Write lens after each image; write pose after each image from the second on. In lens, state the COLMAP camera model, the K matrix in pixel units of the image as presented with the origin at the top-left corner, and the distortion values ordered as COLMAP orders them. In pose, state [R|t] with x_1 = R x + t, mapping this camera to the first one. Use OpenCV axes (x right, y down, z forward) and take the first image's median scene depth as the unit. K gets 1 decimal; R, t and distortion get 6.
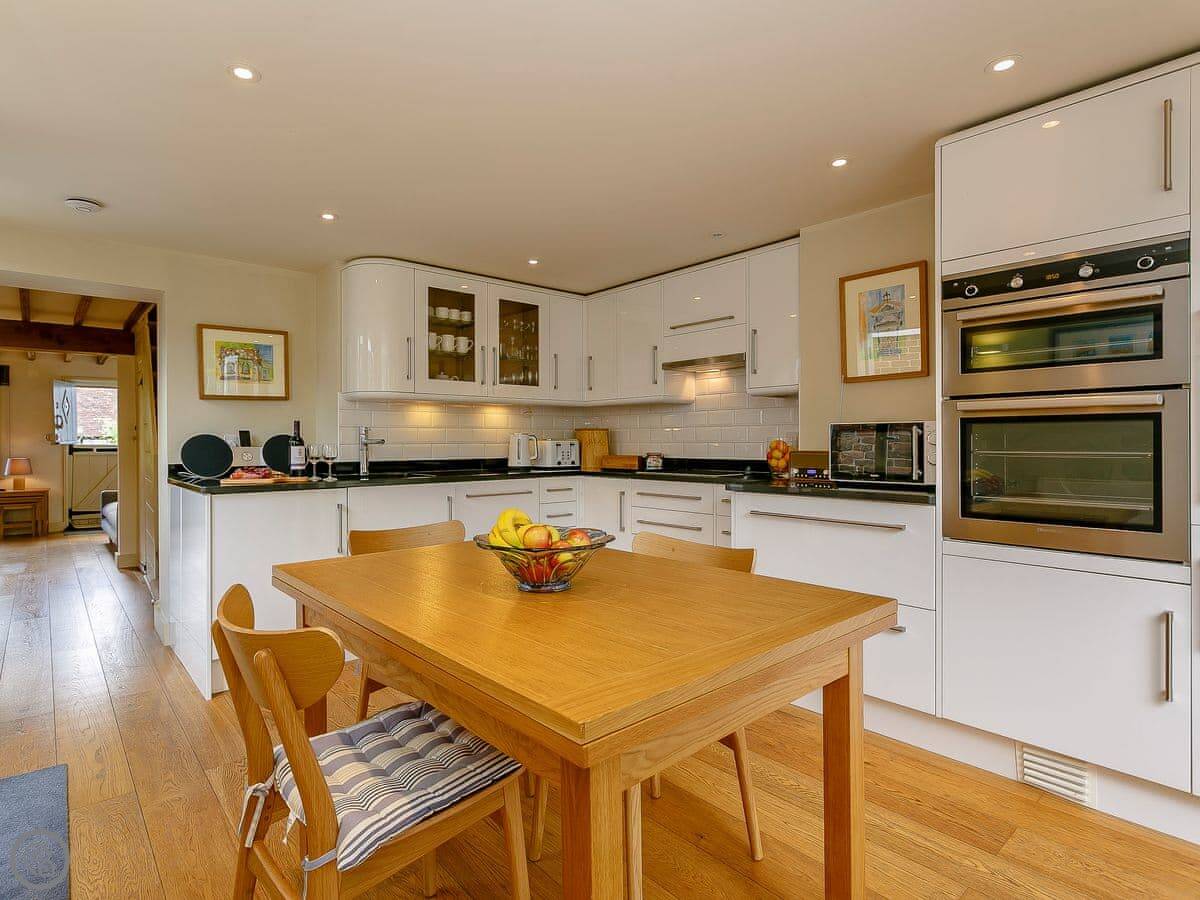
lens RADIAL K [[588.6, 0, 562.9], [0, 588.6, 445.4], [0, 0, 1]] dist [-0.001189, -0.000149]
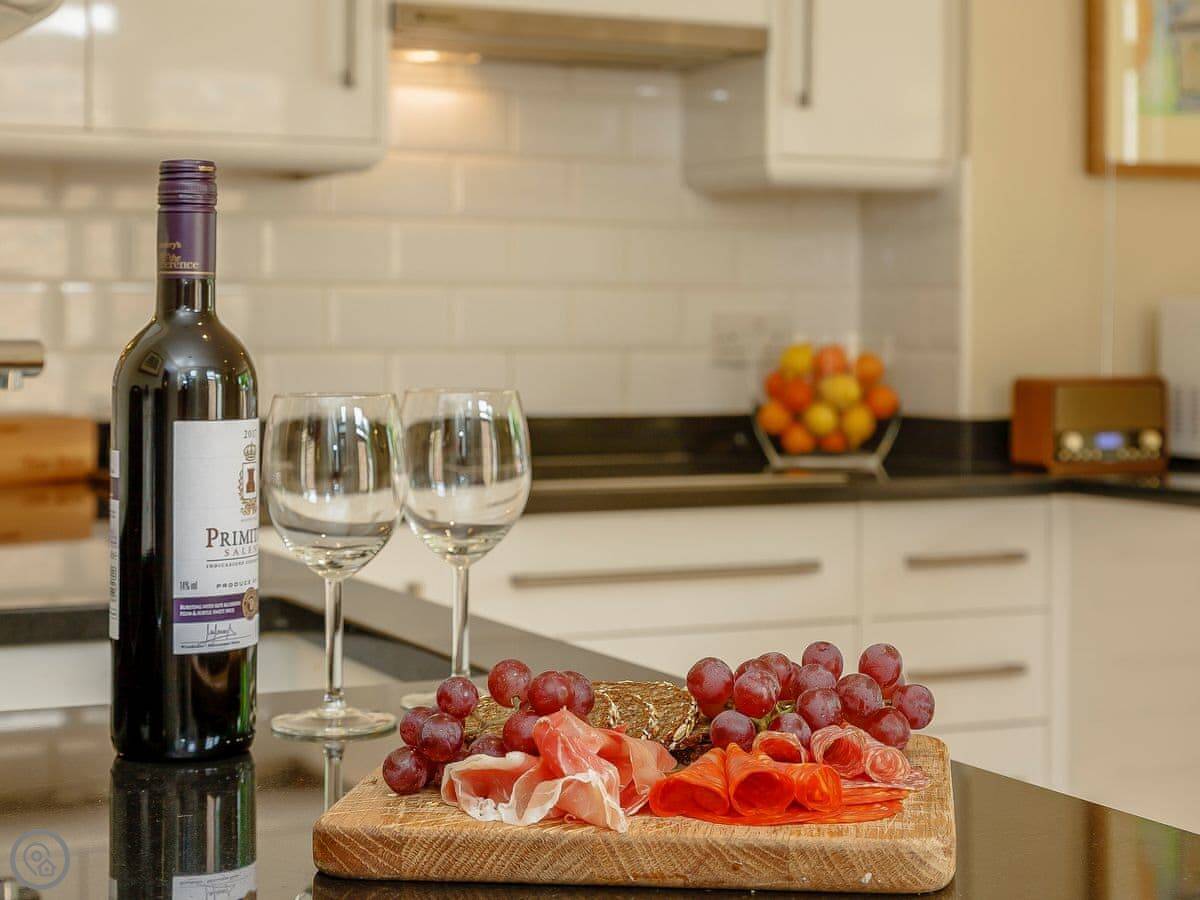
lens RADIAL K [[2366.4, 0, 600.0], [0, 2366.4, 450.0], [0, 0, 1]] dist [0.013370, 0.077316]
pose [[0.274363, -0.044138, 0.960613, -0.805820], [0.002230, 0.998973, 0.045263, -0.009327], [-0.961624, -0.010277, 0.274179, 0.796983]]
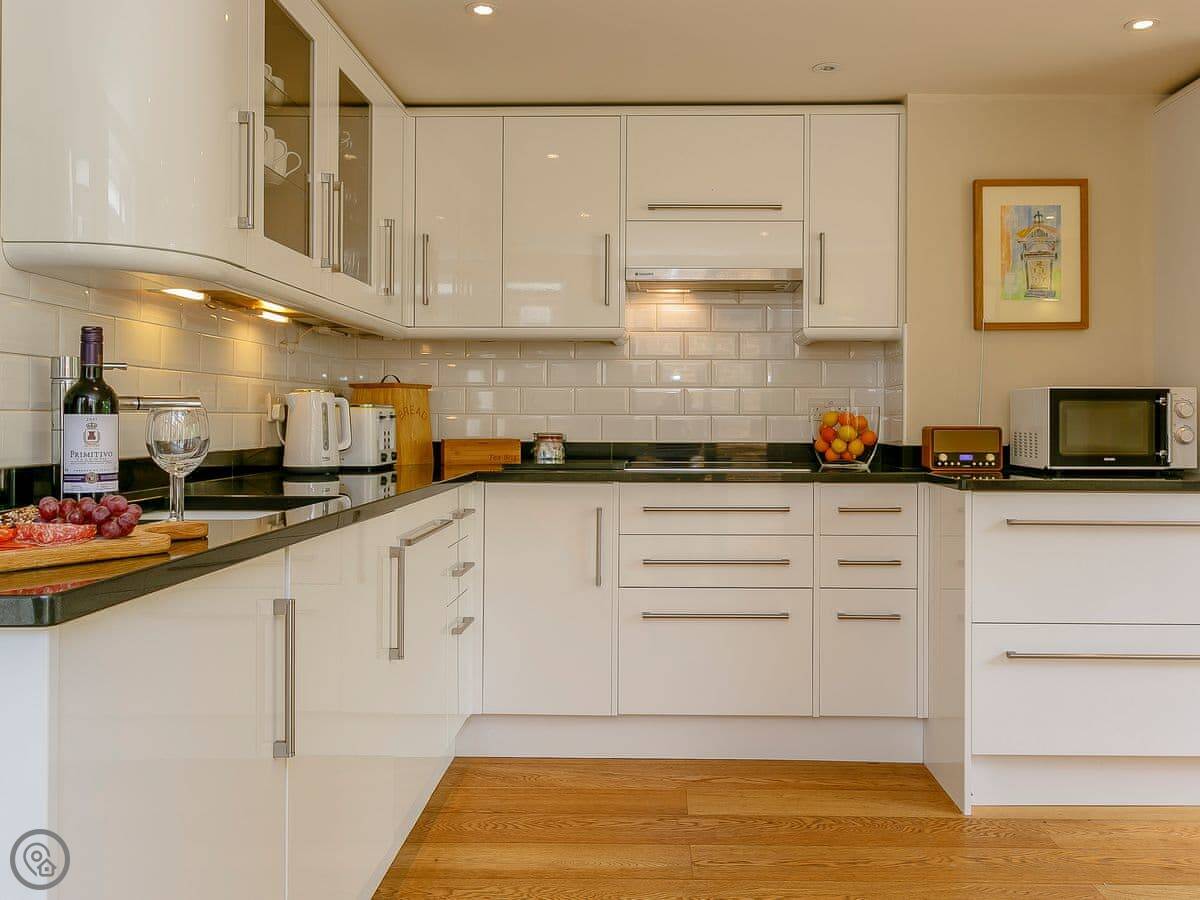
lens RADIAL K [[1004.0, 0, 606.7], [0, 1004.0, 411.2], [0, 0, 1]] dist [-0.000282, 0.004678]
pose [[0.677865, 0.012729, 0.735076, -0.618727], [-0.001799, 0.999876, -0.015655, 0.008930], [-0.735184, 0.009289, 0.677804, 0.455757]]
